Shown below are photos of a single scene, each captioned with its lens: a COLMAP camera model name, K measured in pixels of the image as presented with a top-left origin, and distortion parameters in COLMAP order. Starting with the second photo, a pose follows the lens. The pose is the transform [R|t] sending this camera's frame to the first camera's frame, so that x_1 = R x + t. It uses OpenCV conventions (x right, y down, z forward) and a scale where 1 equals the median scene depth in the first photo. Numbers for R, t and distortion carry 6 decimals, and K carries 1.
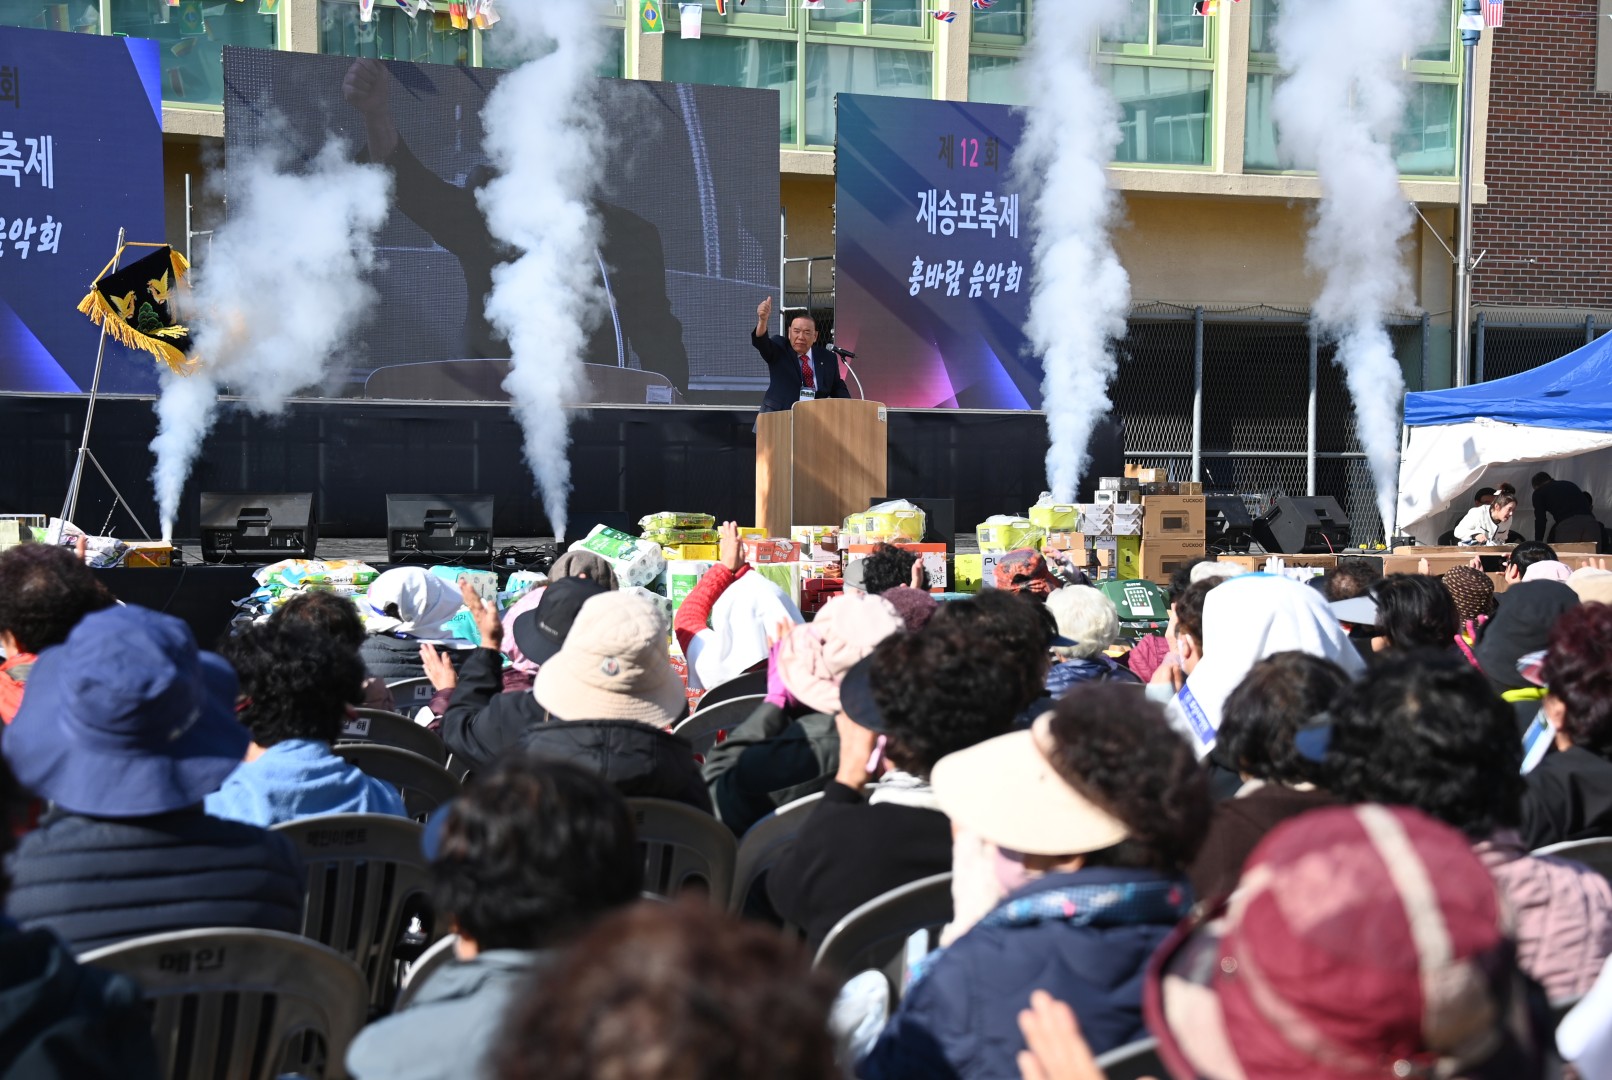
lens RADIAL K [[3401.3, 0, 868.3], [0, 3401.3, 554.6], [0, 0, 1]] dist [0.425282, 0.000000]
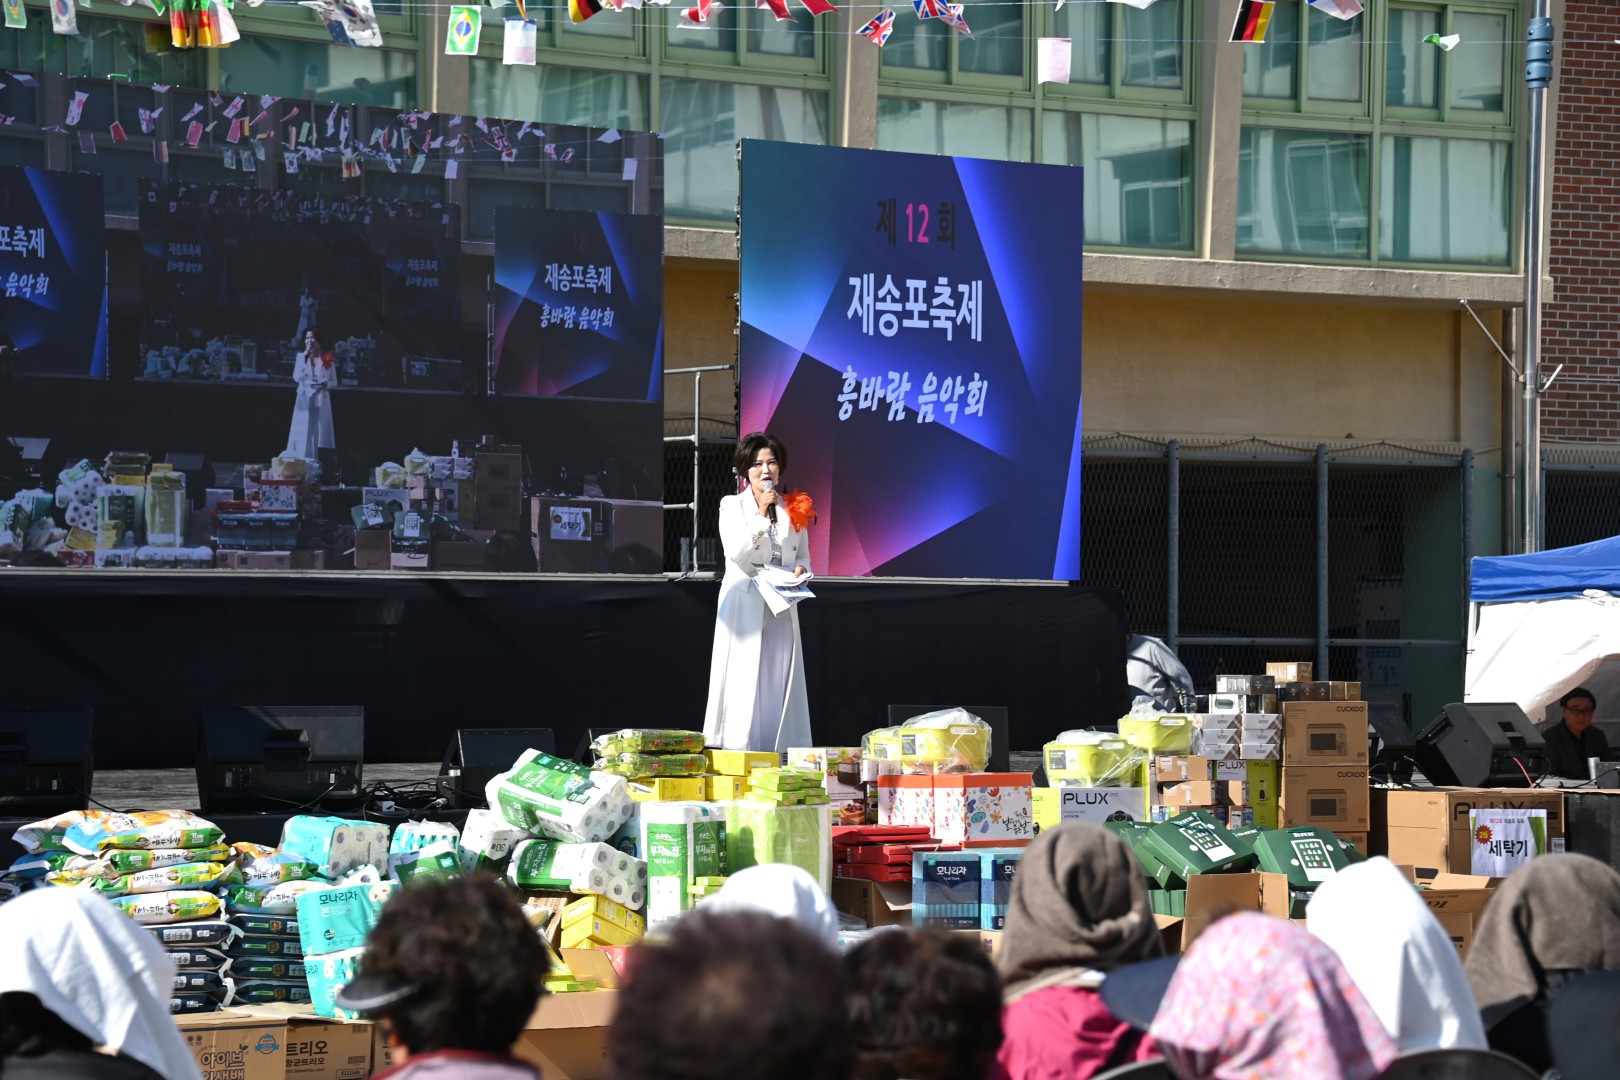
lens RADIAL K [[4238.7, 0, 804.1], [0, 4238.7, 543.2], [0, 0, 1]] dist [0.805384, 0.000000]
pose [[0.997296, -0.001918, 0.073467, -0.079904], [0.005712, 0.998658, -0.051468, -0.005378], [-0.073270, 0.051748, 0.995969, 0.146902]]
